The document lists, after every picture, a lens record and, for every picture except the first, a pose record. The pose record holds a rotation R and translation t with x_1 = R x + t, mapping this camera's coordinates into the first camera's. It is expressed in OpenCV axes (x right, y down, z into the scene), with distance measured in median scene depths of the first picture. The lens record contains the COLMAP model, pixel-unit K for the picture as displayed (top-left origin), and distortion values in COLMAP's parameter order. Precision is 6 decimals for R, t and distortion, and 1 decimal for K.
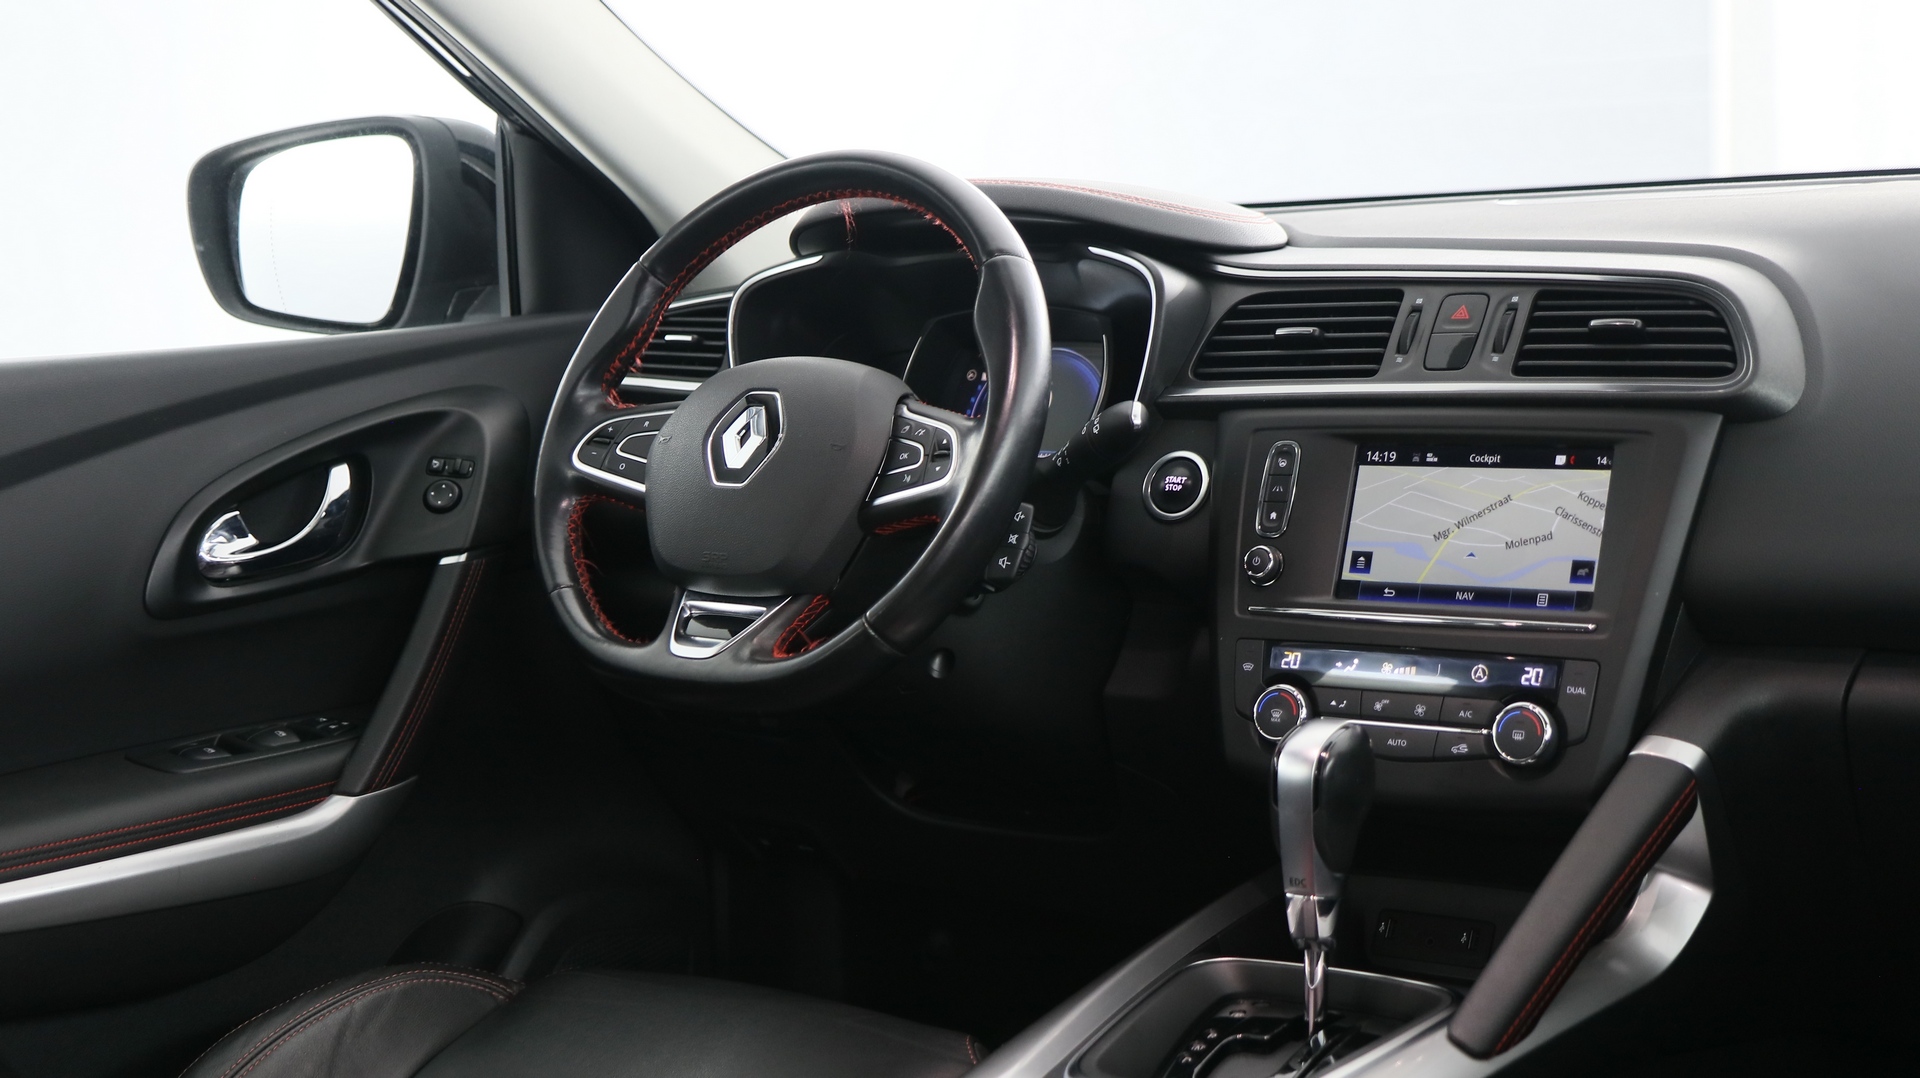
lens RADIAL K [[2558.3, 0, 960.3], [0, 2558.3, 536.5], [0, 0, 1]] dist [-0.005209, 0.000000]
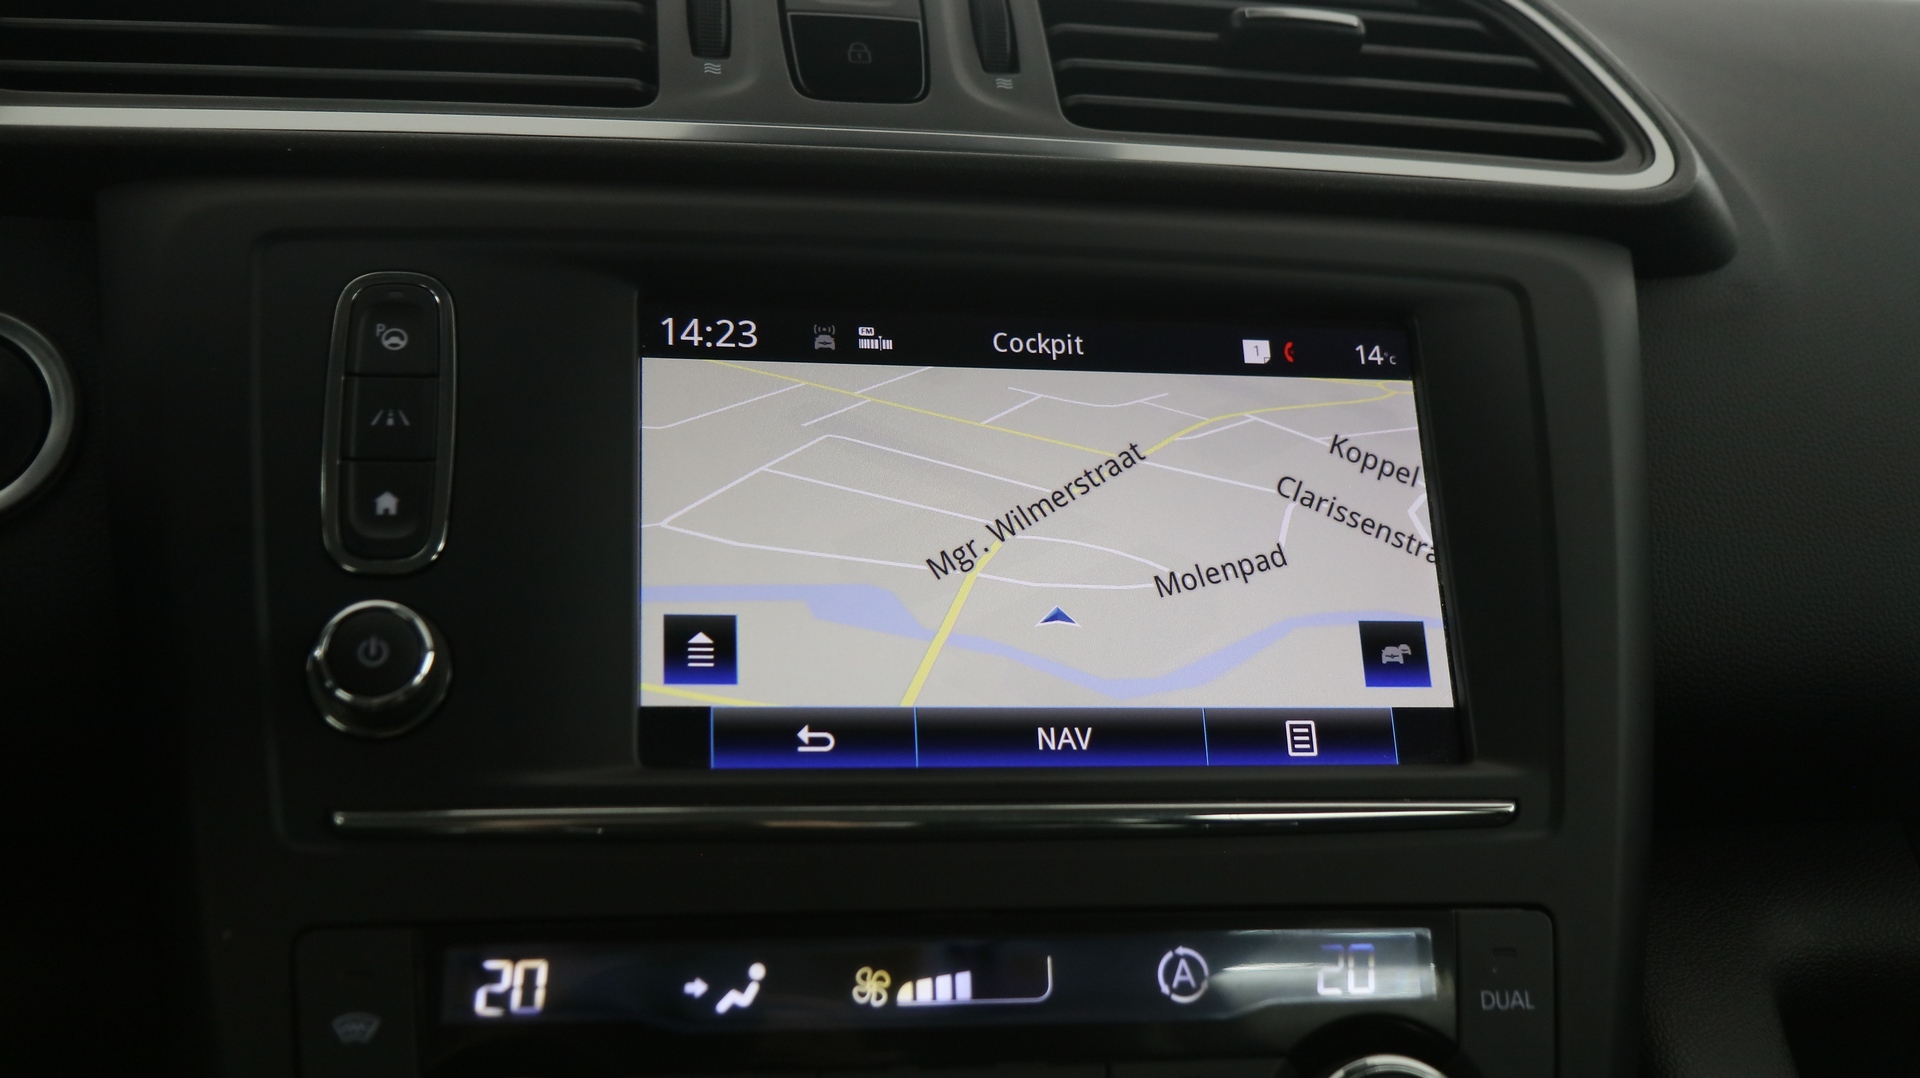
lens RADIAL K [[2147.2, 0, 952.2], [0, 2147.2, 546.9], [0, 0, 1]] dist [0.009325, 0.000000]
pose [[0.695537, 0.026408, 0.718005, -0.012747], [0.031502, 0.997242, -0.067195, 0.016034], [-0.717800, 0.069356, 0.692787, 0.781835]]
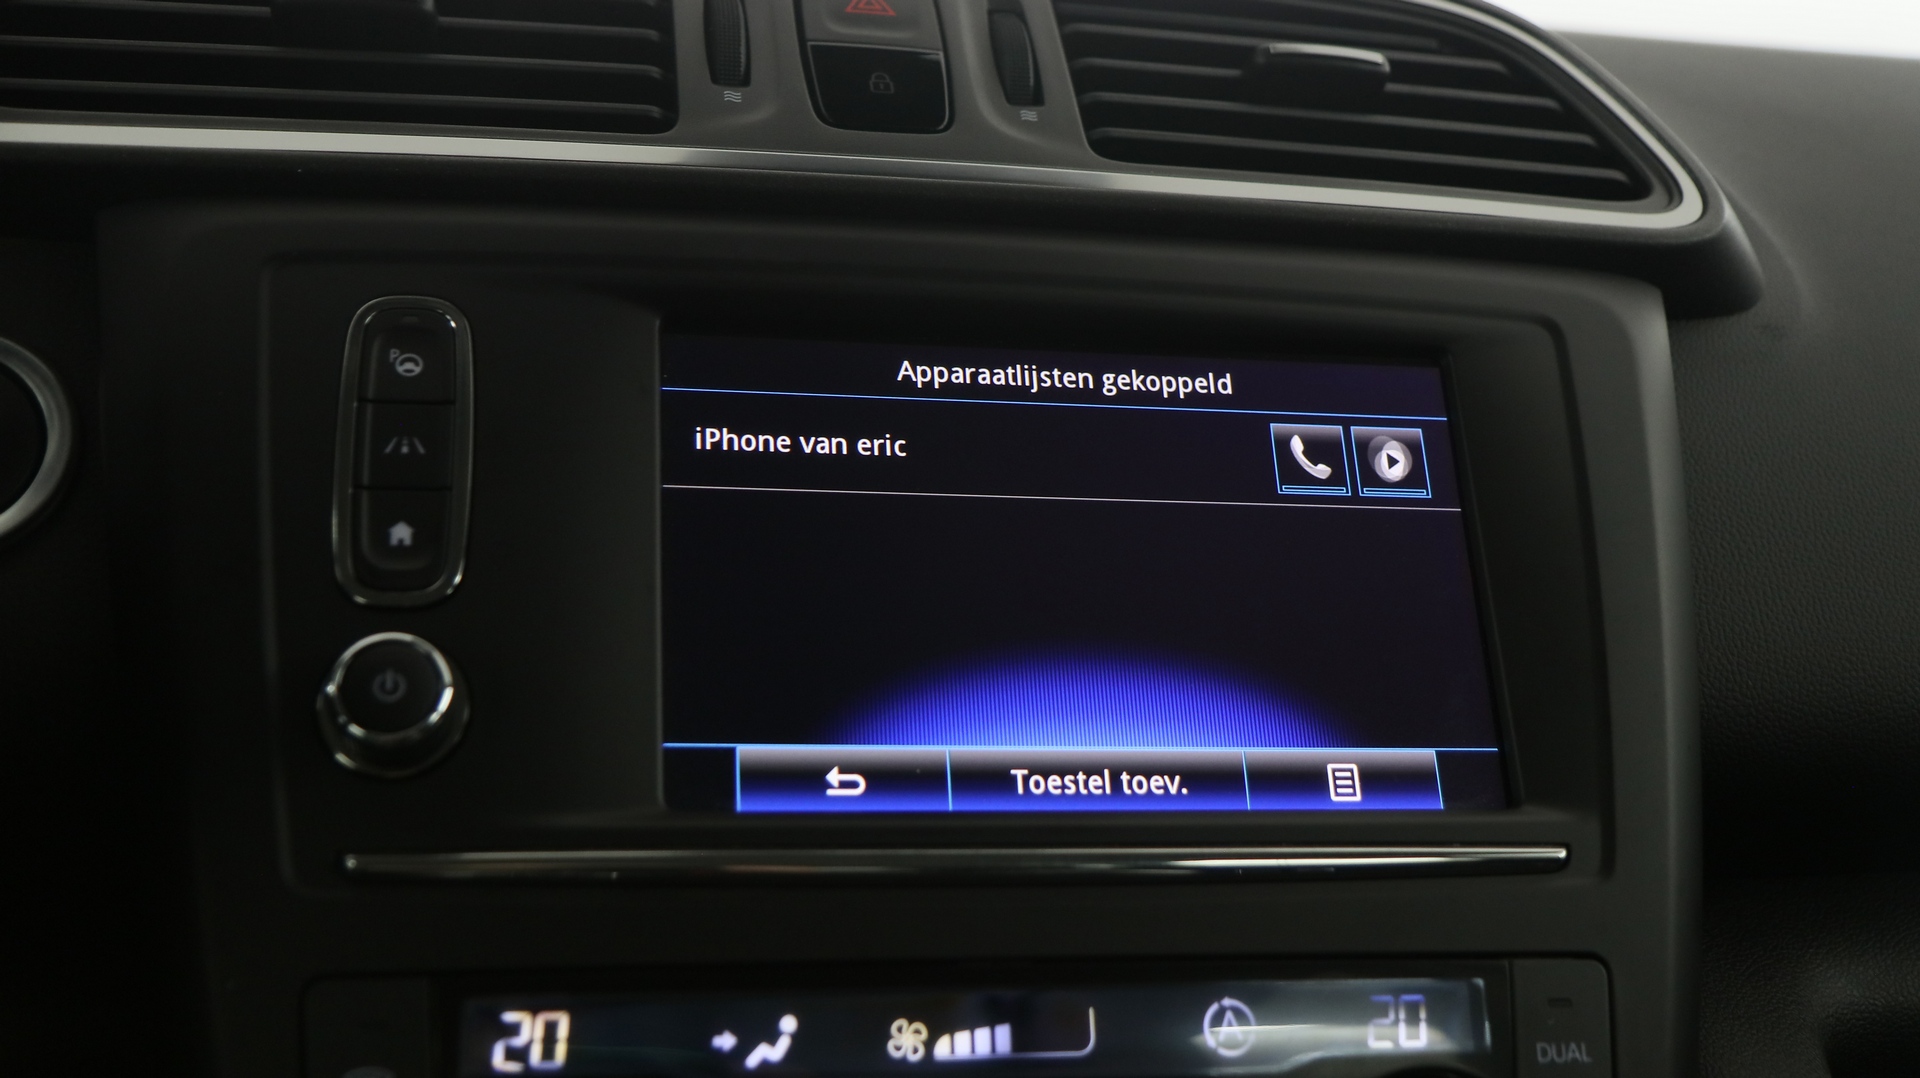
lens RADIAL K [[2147.2, 0, 954.7], [0, 2147.2, 535.2], [0, 0, 1]] dist [0.009325, 0.000000]
pose [[0.674731, 0.060182, 0.735606, -0.013787], [0.031738, 0.993382, -0.110383, 0.020788], [-0.737381, 0.097826, 0.668355, 0.796442]]
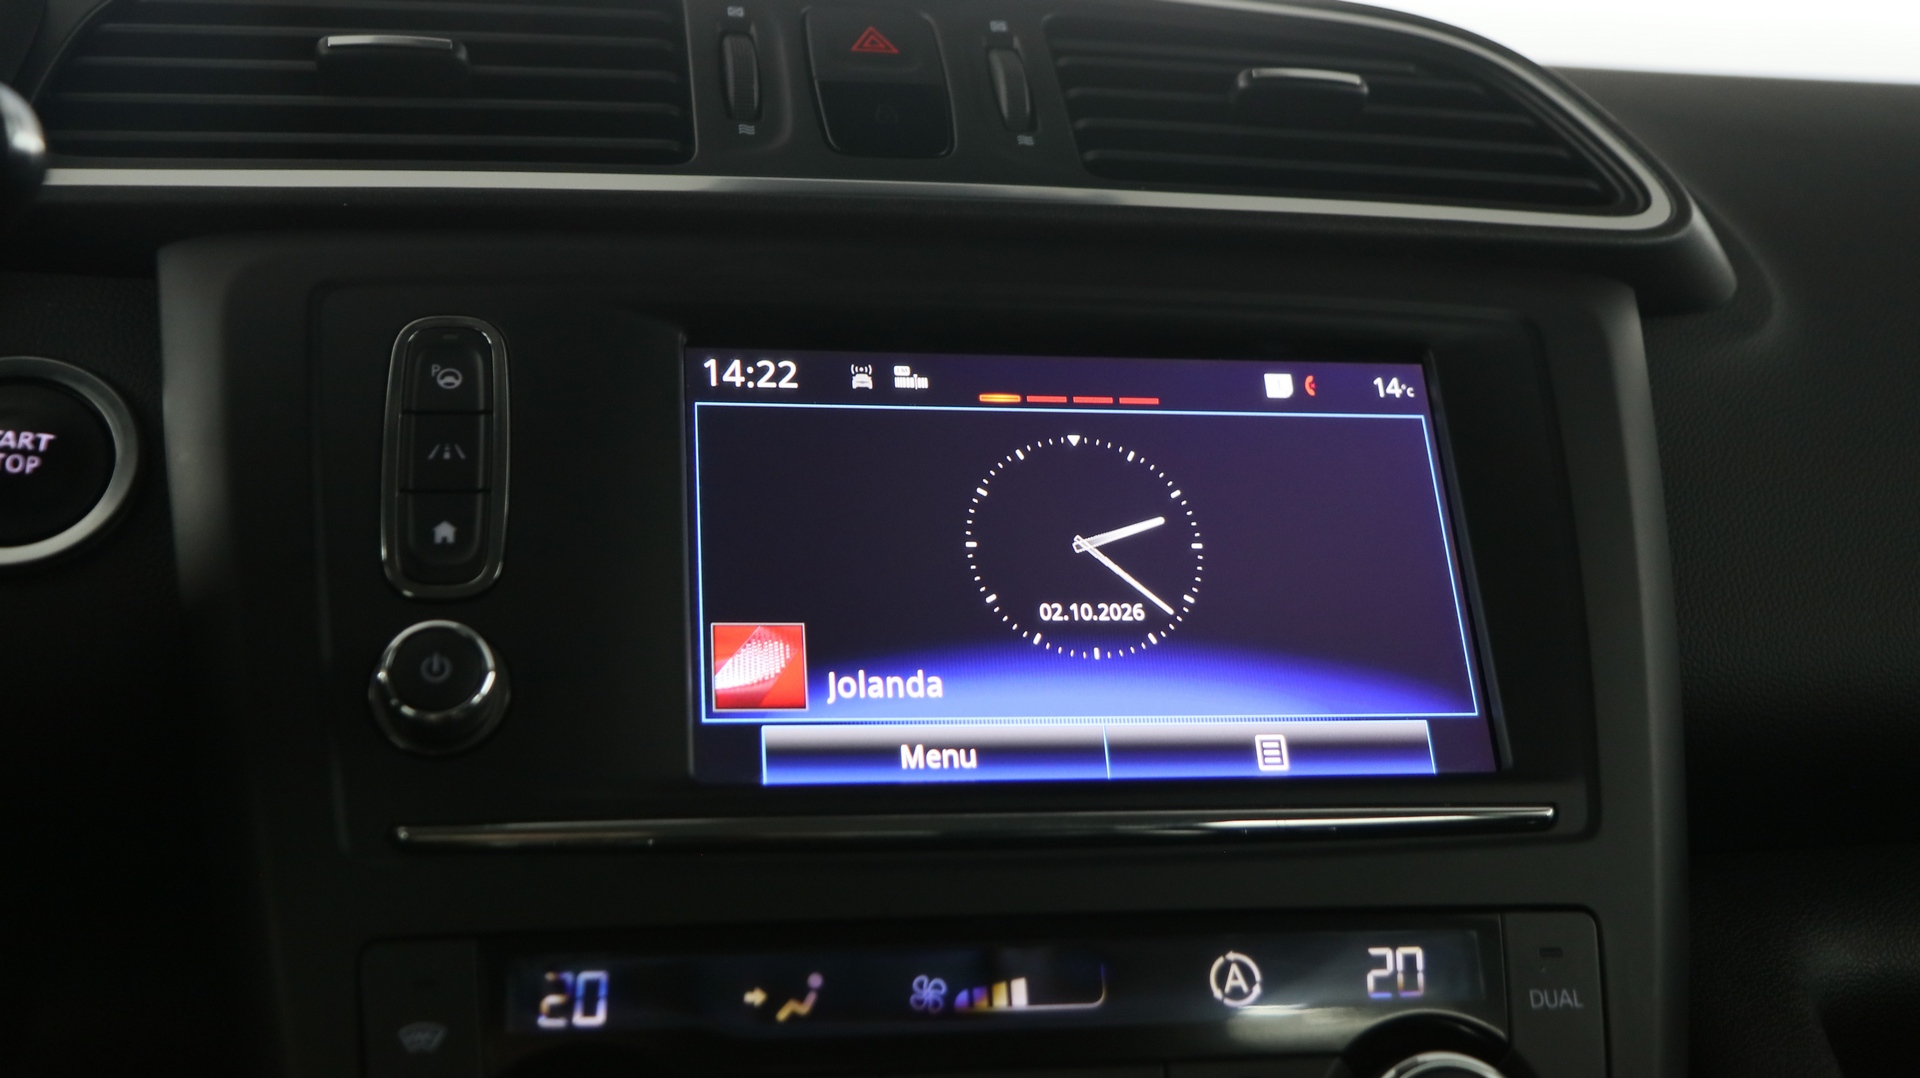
lens RADIAL K [[2147.2, 0, 945.5], [0, 2147.2, 537.8], [0, 0, 1]] dist [0.009325, 0.000000]
pose [[0.692913, 0.072918, 0.717325, -0.021949], [0.055334, 0.986561, -0.153738, 0.035900], [-0.718895, 0.146219, 0.679566, 0.784507]]
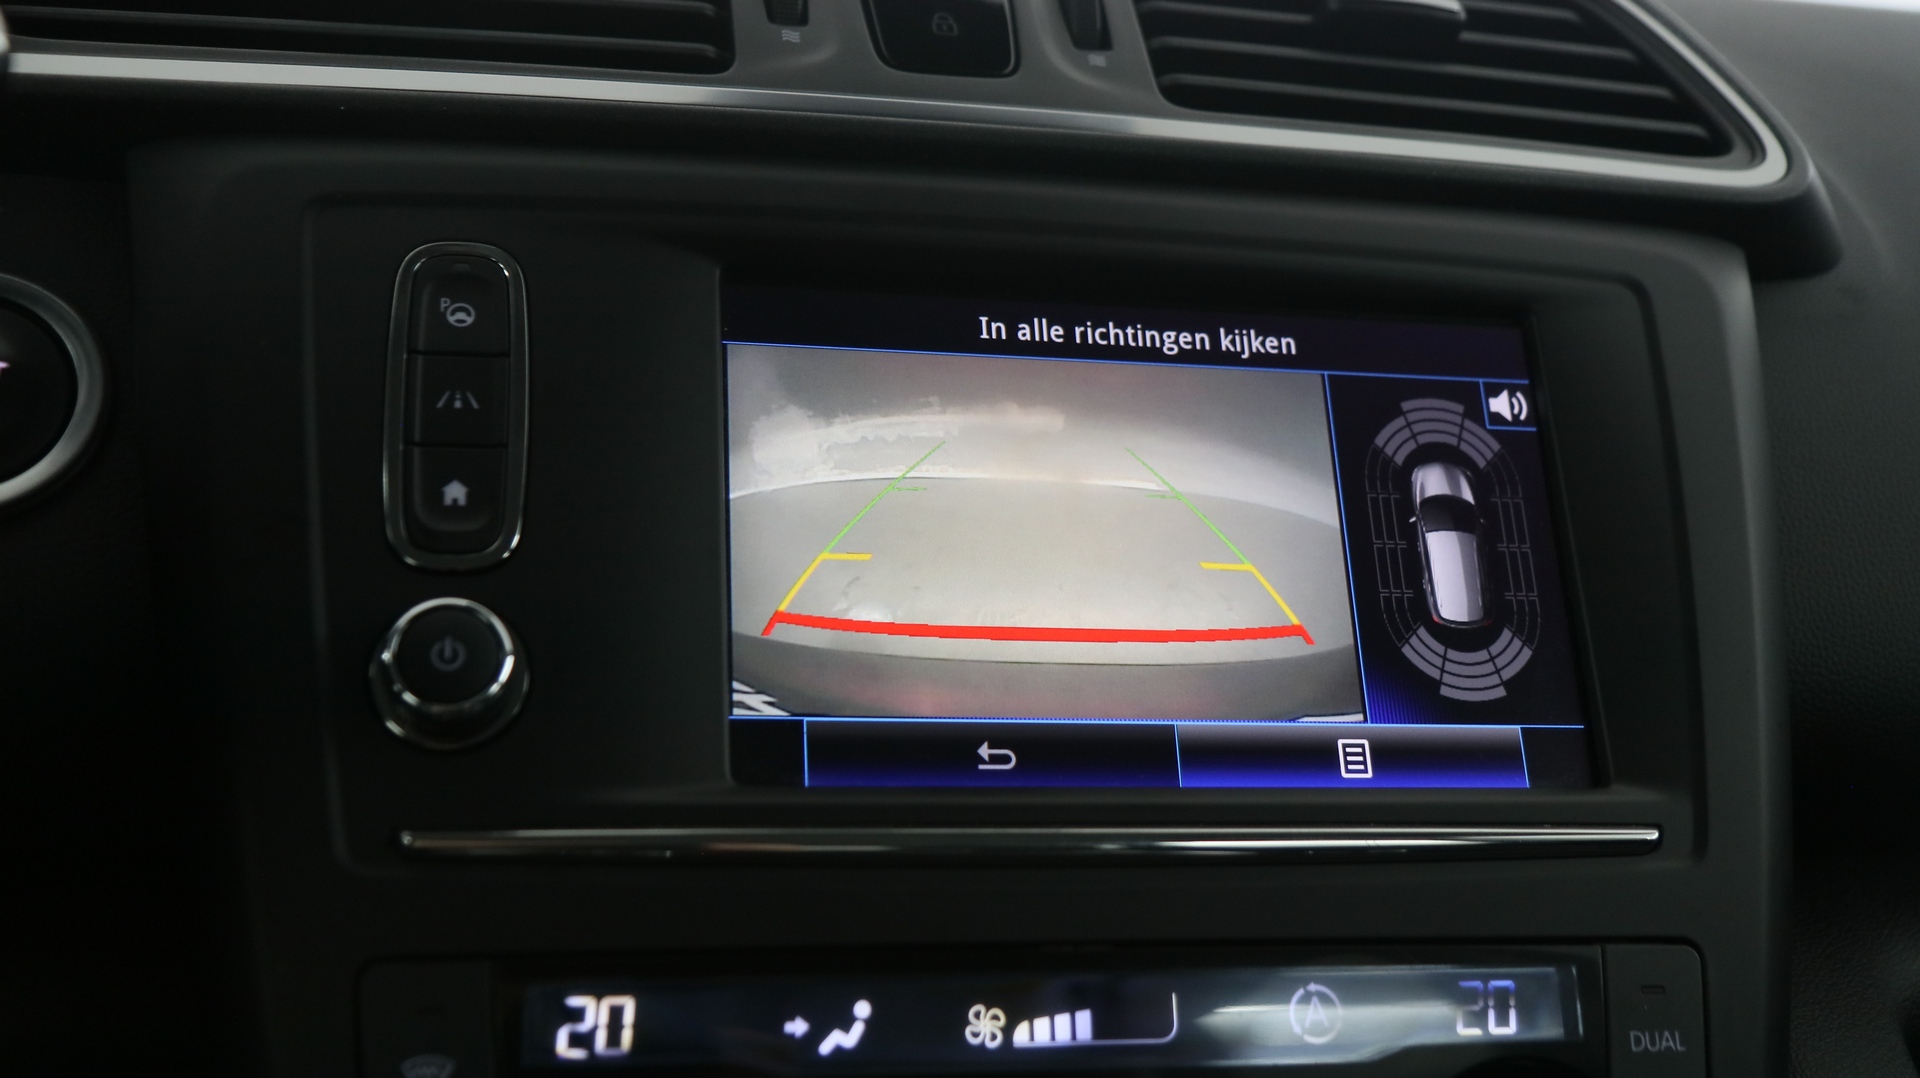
lens RADIAL K [[2147.2, 0, 951.1], [0, 2147.2, 536.4], [0, 0, 1]] dist [0.009325, 0.000000]
pose [[0.660590, 0.048579, 0.749174, -0.014919], [0.023867, 0.996041, -0.085632, 0.017514], [-0.750368, 0.074449, 0.656815, 0.813644]]
